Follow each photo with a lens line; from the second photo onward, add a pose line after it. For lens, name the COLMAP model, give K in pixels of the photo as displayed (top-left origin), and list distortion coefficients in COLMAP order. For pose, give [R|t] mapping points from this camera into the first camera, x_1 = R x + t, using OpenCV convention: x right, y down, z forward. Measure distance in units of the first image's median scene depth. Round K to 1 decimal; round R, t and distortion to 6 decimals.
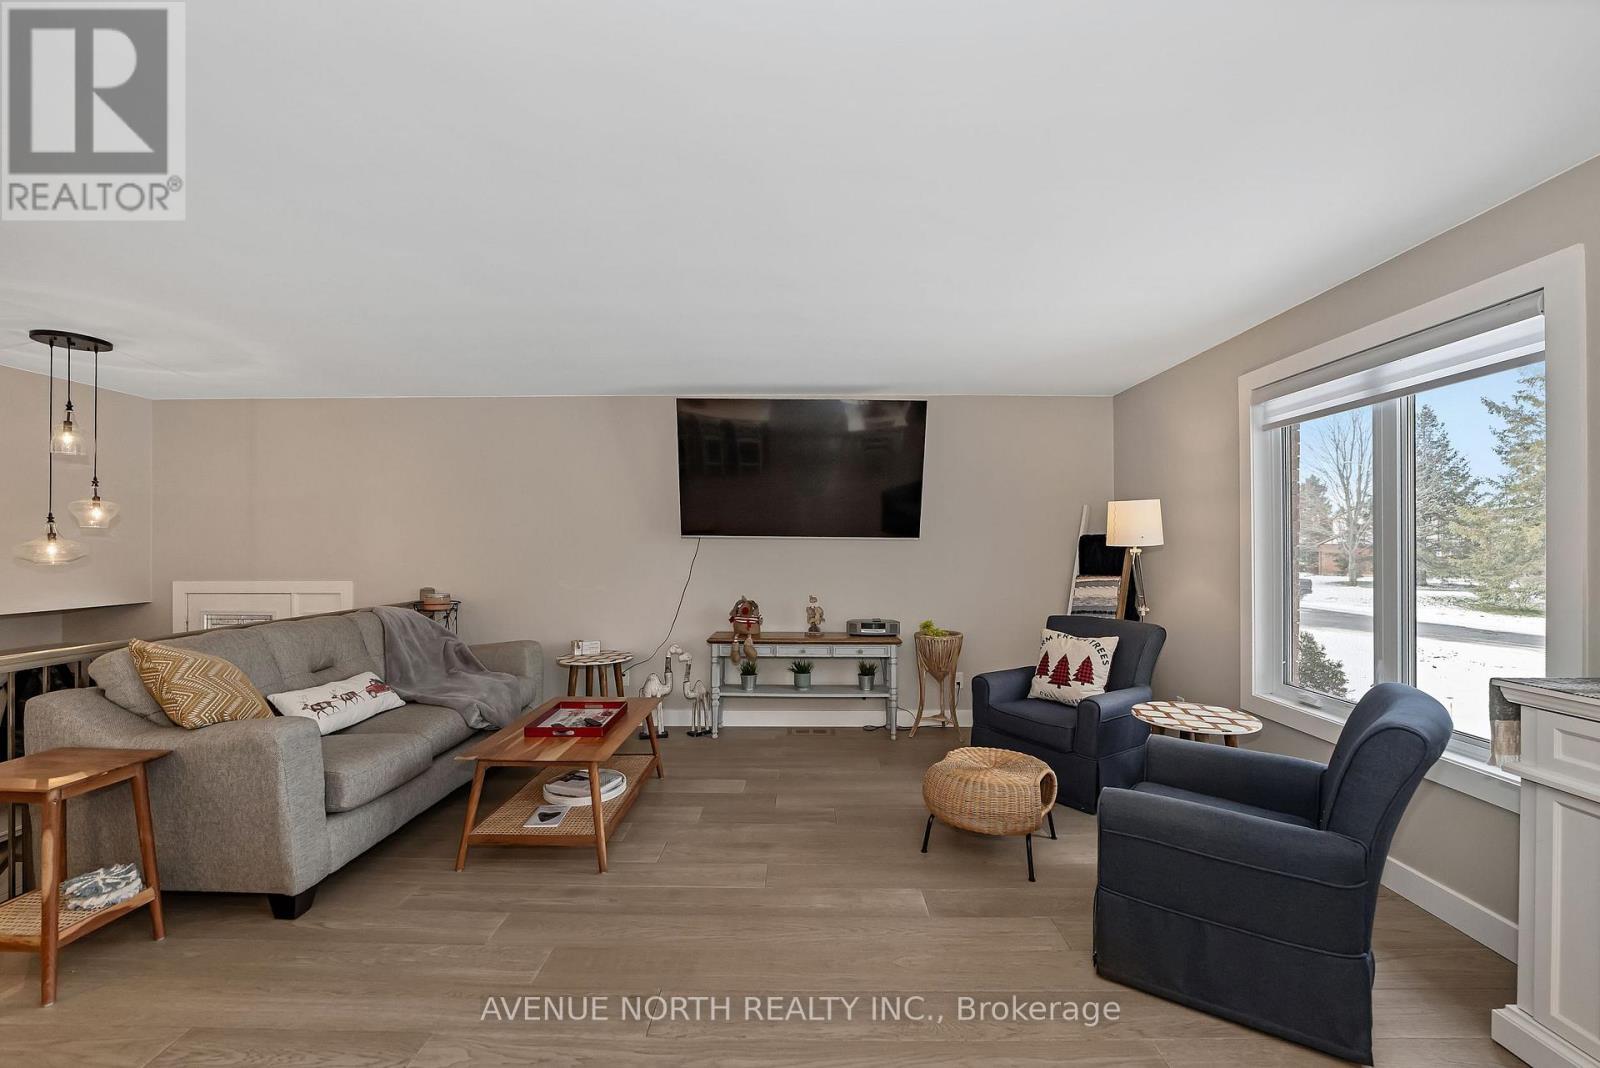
lens RADIAL K [[662.1, 0, 805.6], [0, 662.1, 548.3], [0, 0, 1]] dist [-0.019968, 0.001439]
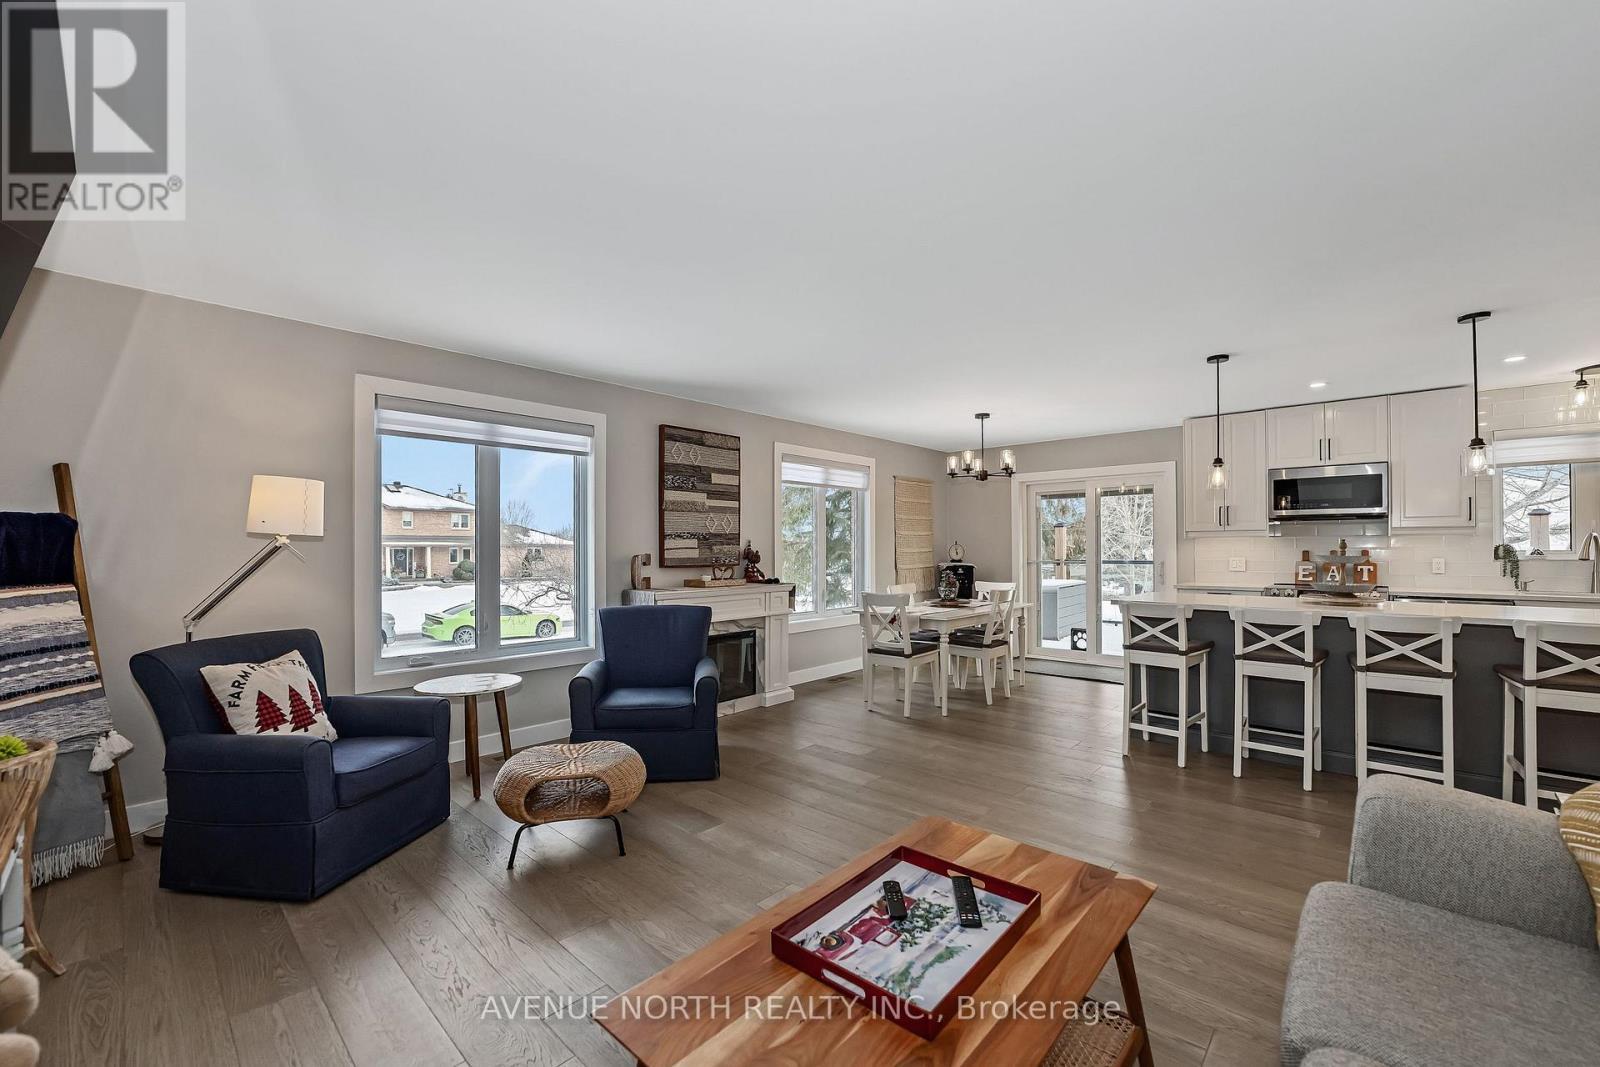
lens RADIAL K [[630.6, 0, 773.1], [0, 630.6, 548.2], [0, 0, 1]] dist [-0.024392, 0.004488]
pose [[-0.715671, 0.004366, 0.698424, -0.381258], [0.007208, 0.999973, 0.001135, 0.013199], [-0.698400, 0.005846, -0.715683, 0.948980]]
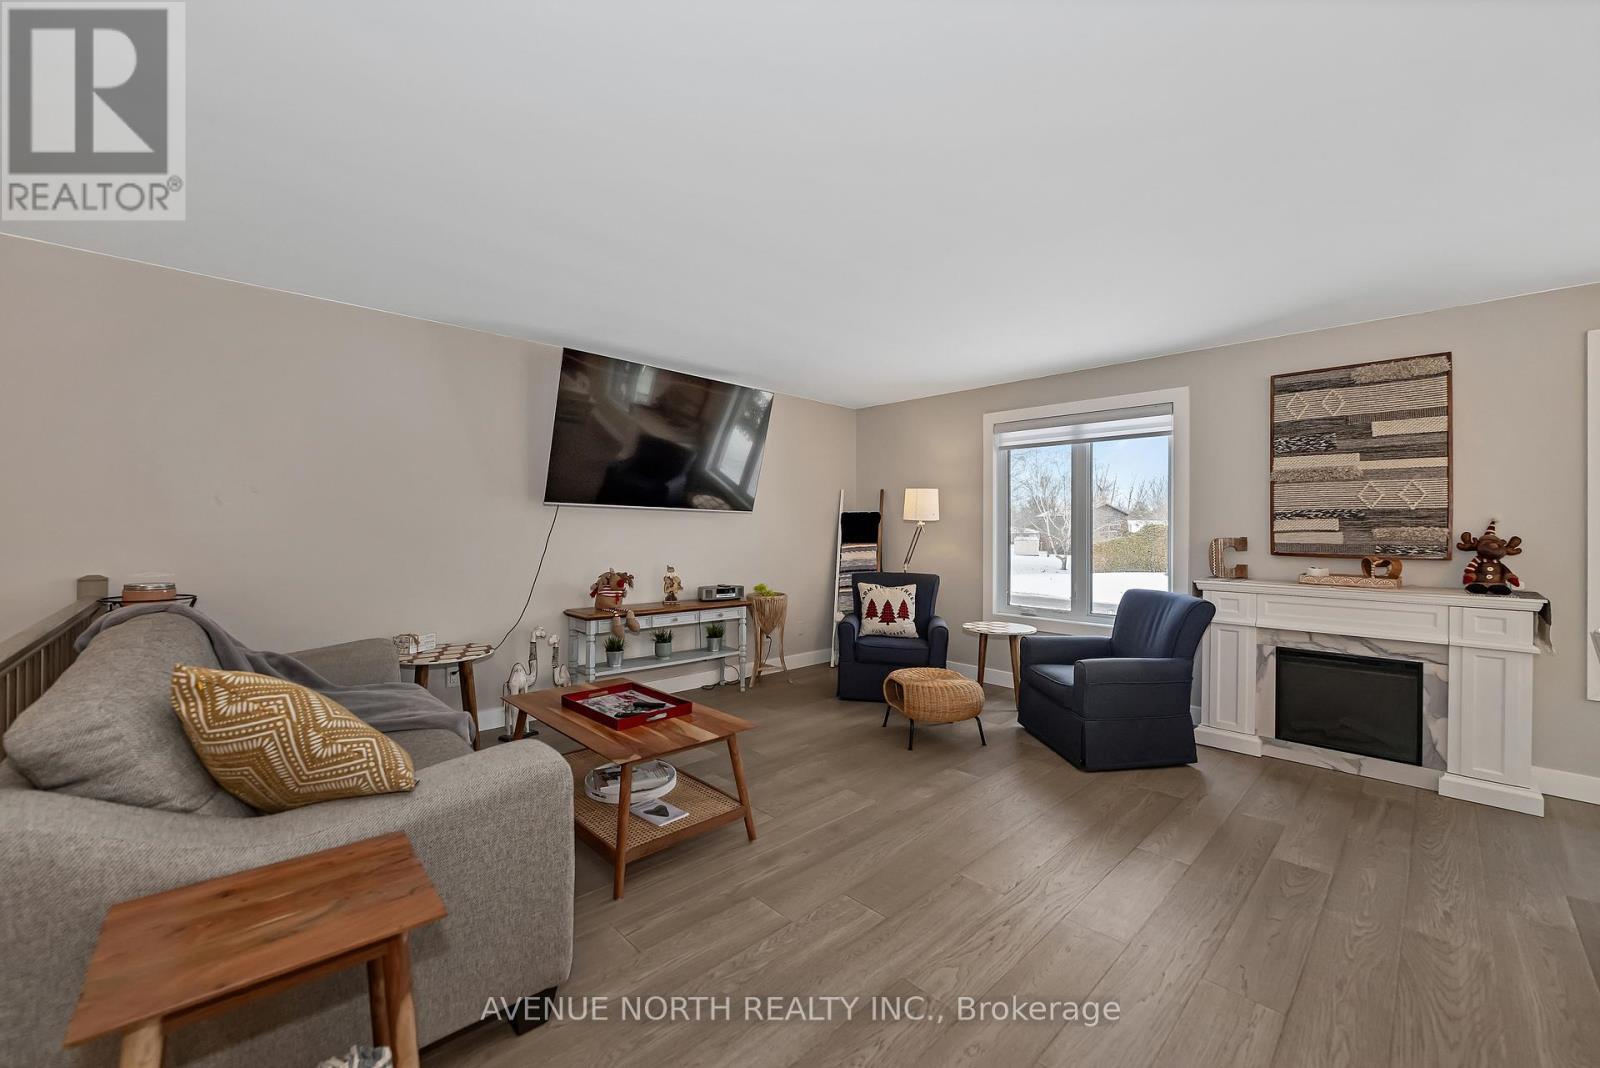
lens RADIAL K [[630.6, 0, 811.2], [0, 630.6, 525.5], [0, 0, 1]] dist [-0.024392, 0.004488]
pose [[0.710662, 0.009964, 0.703463, -0.538105], [-0.006288, 0.999950, -0.007810, 0.016481], [-0.703505, 0.001127, 0.710689, 0.160399]]
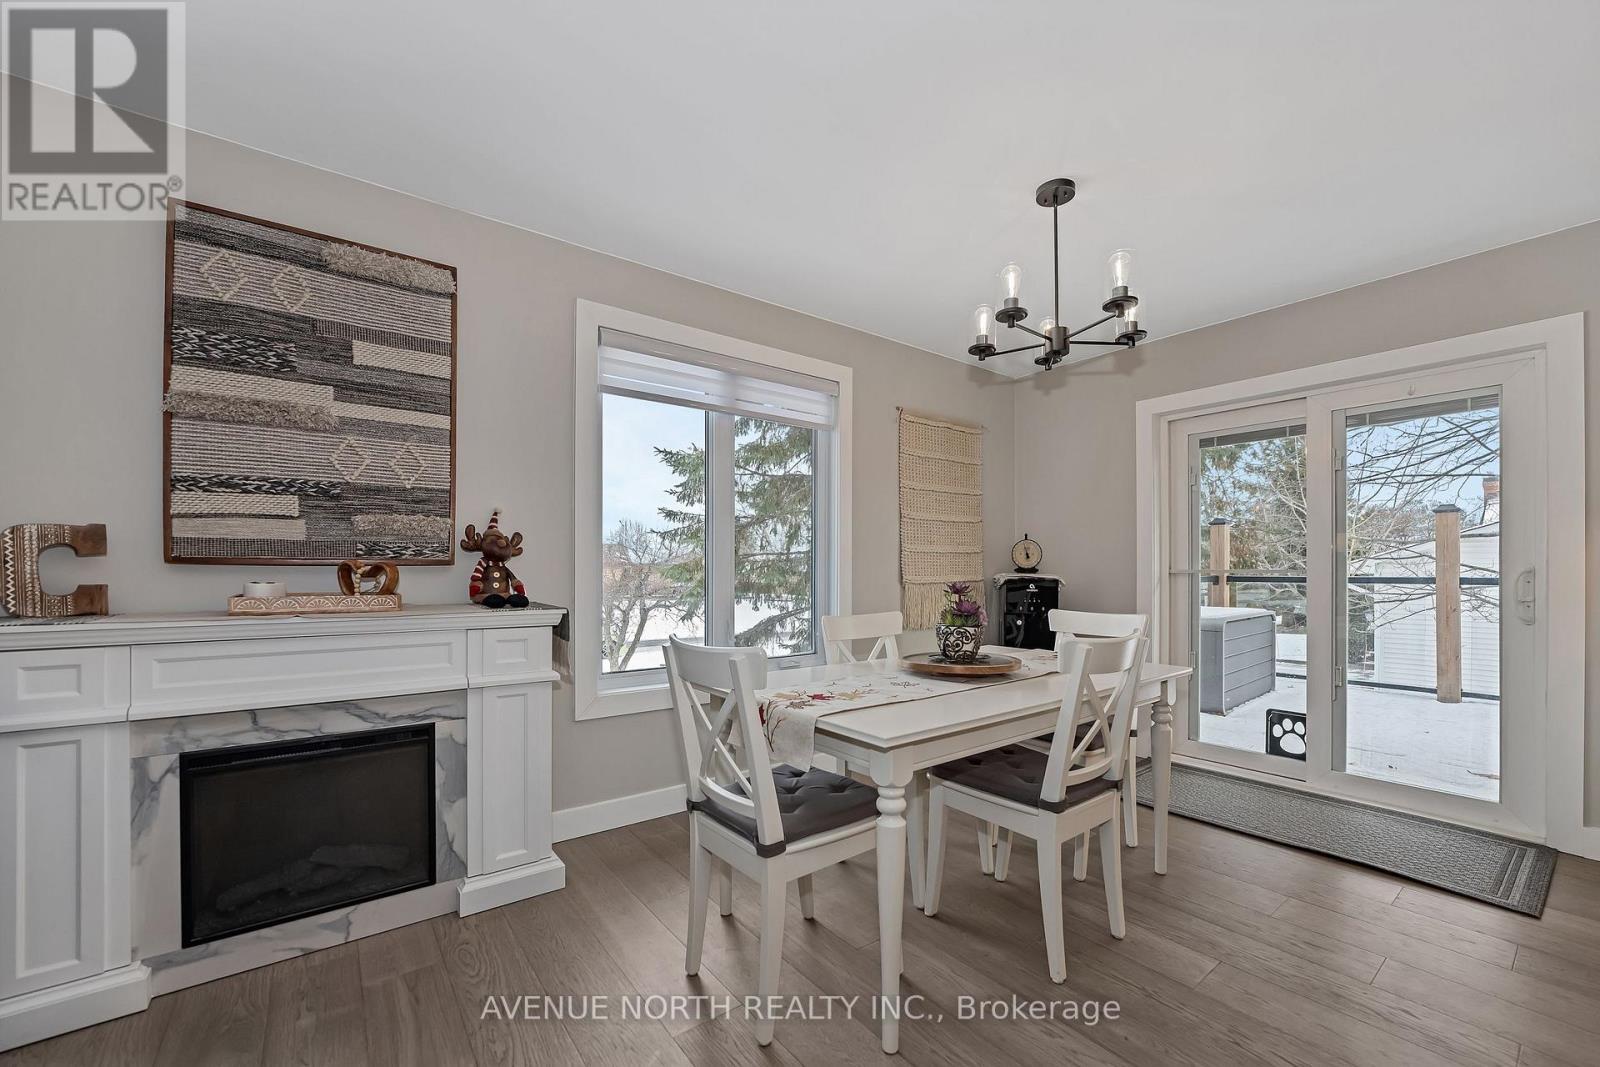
lens RADIAL K [[630.6, 0, 778.8], [0, 630.6, 569.9], [0, 0, 1]] dist [-0.024392, 0.004488]
pose [[-0.593579, 0.000103, 0.804775, -0.076444], [0.000751, 1.000000, 0.000427, 0.050809], [-0.804775, 0.000858, -0.593579, 0.236715]]
